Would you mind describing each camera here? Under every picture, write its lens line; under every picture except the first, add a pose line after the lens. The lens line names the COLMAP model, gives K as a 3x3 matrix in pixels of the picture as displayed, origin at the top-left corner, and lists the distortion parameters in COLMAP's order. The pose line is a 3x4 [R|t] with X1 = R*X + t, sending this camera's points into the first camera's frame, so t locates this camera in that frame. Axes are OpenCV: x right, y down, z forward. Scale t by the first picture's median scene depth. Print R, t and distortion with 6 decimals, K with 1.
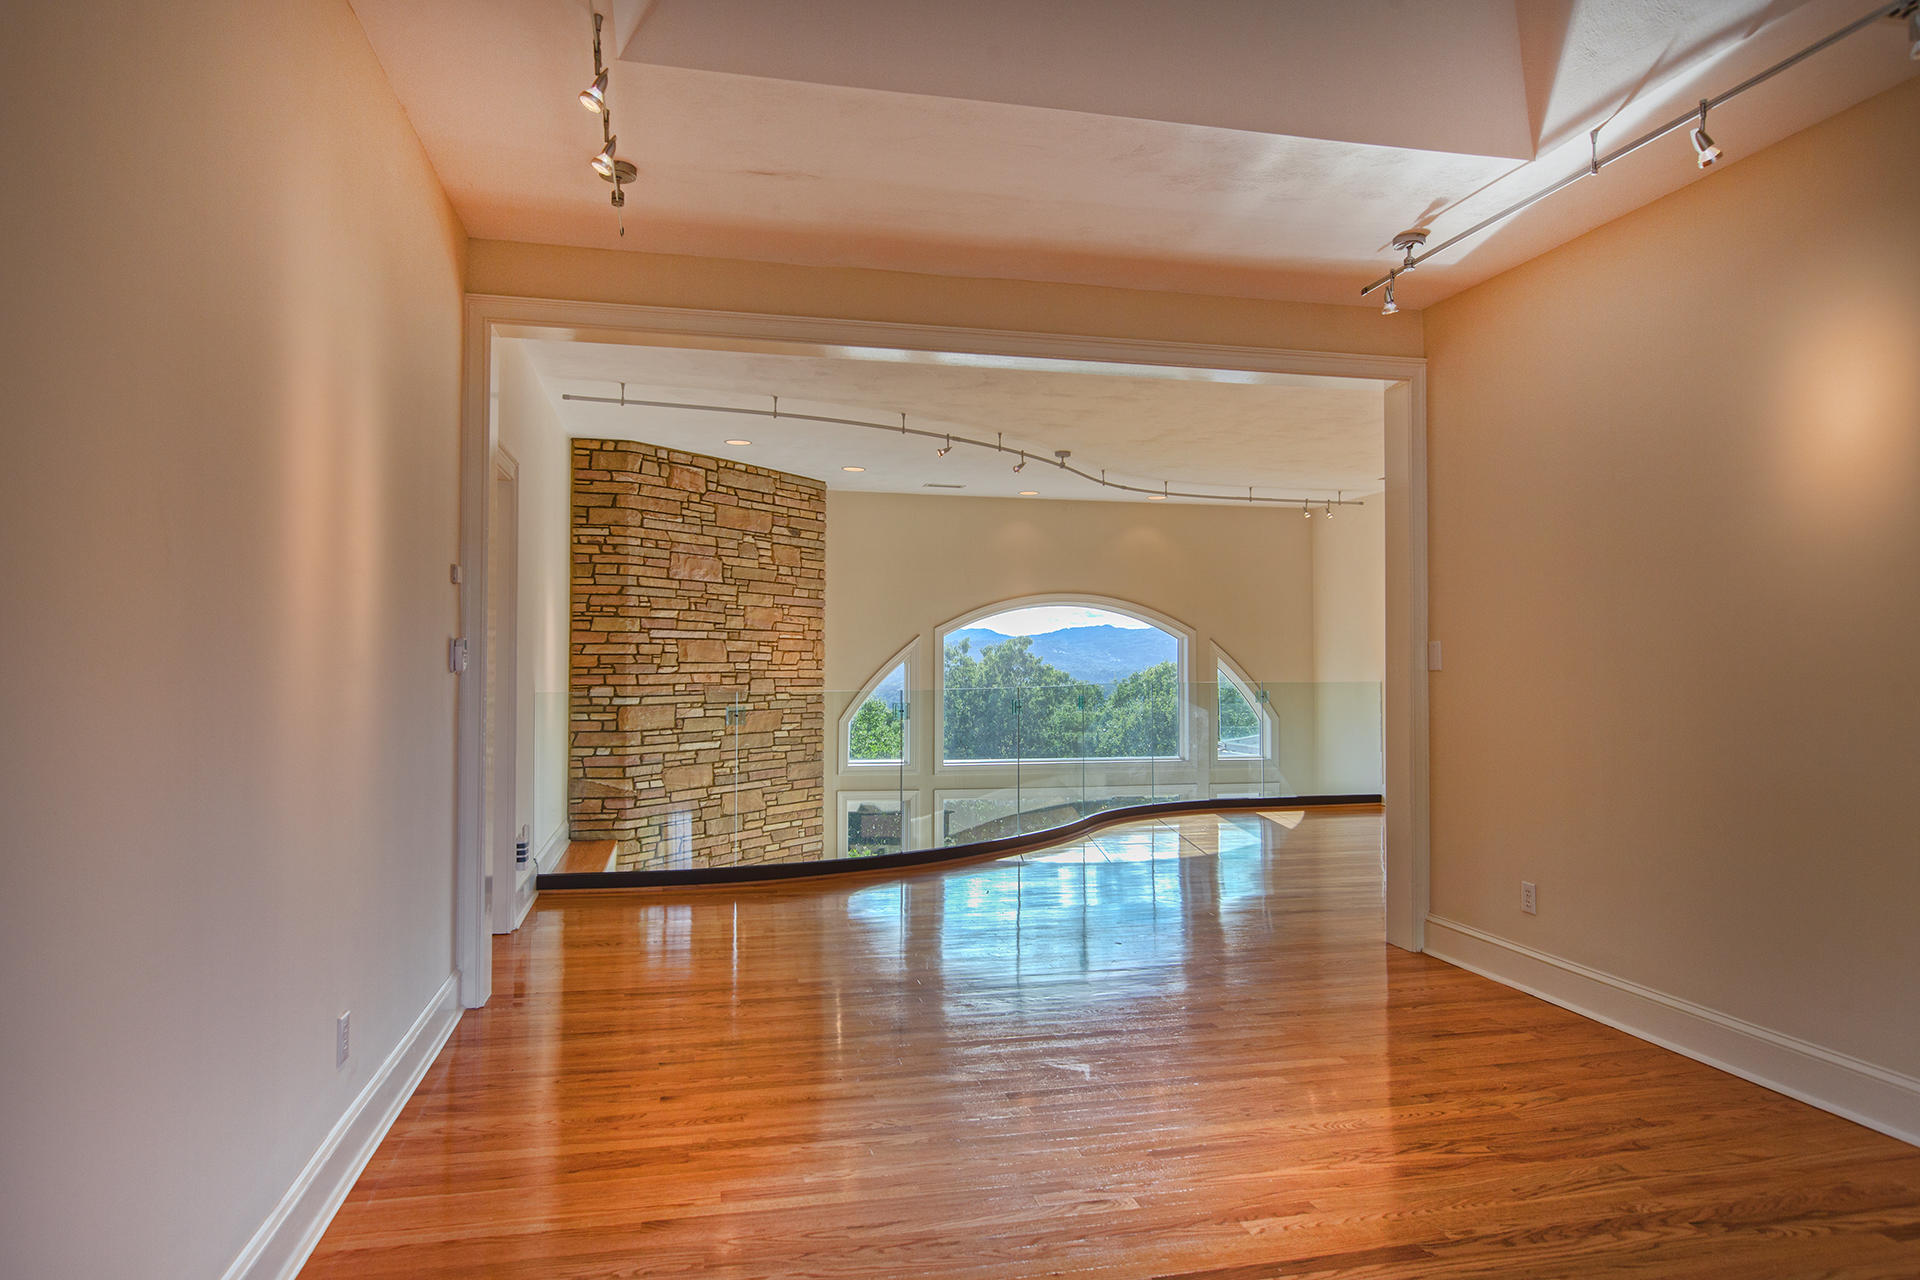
lens RADIAL K [[1201.2, 0, 963.0], [0, 1201.2, 643.4], [0, 0, 1]] dist [-0.002072, -0.000040]
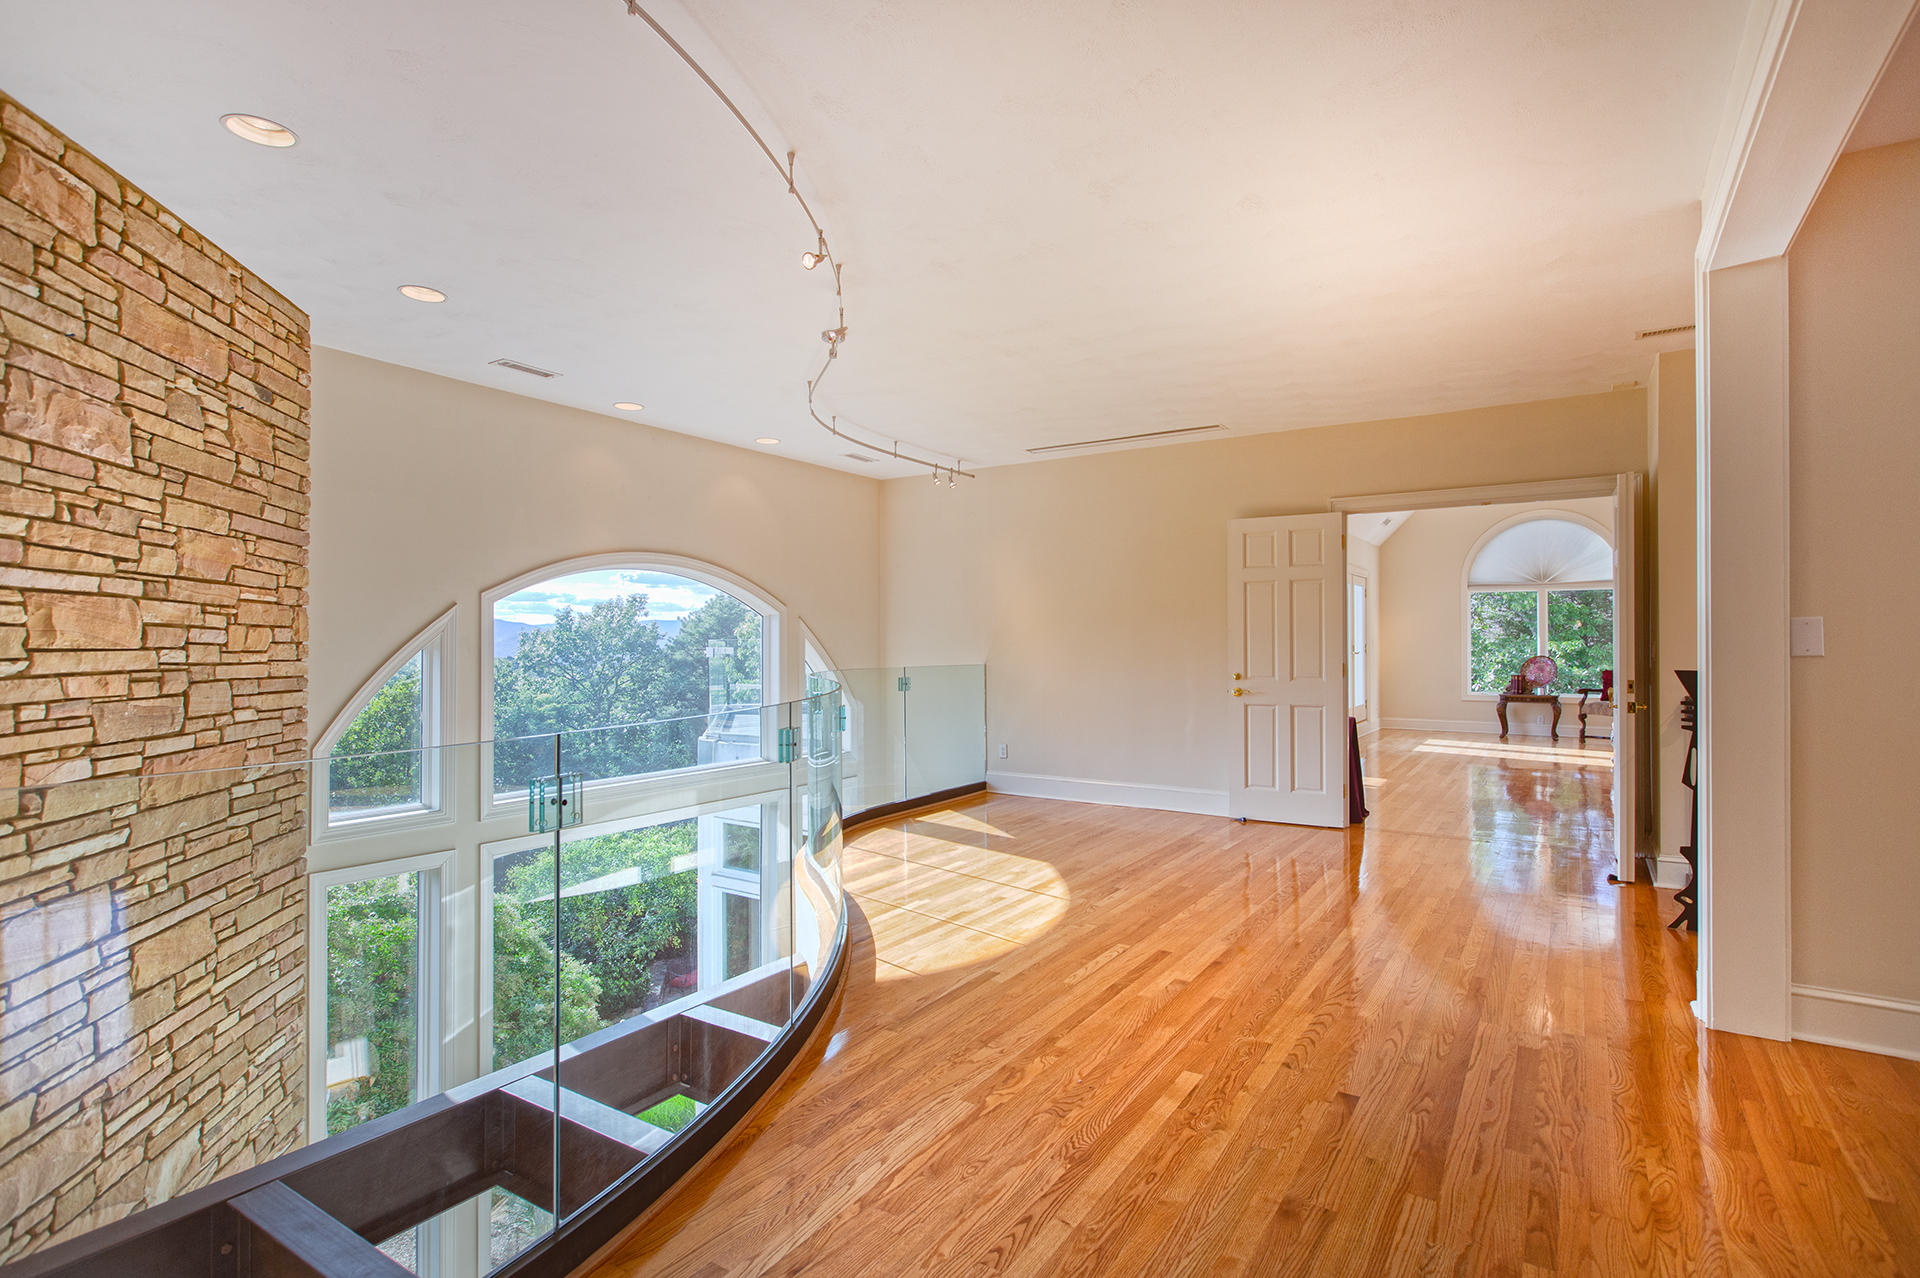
lens RADIAL K [[947.7, 0, 956.8], [0, 947.7, 639.6], [0, 0, 1]] dist [0.001756, 0.000373]
pose [[0.722825, 0.000464, 0.691030, -0.217783], [-0.008210, 0.999935, 0.007916, 0.007032], [-0.690982, -0.011395, 0.722782, 0.527522]]
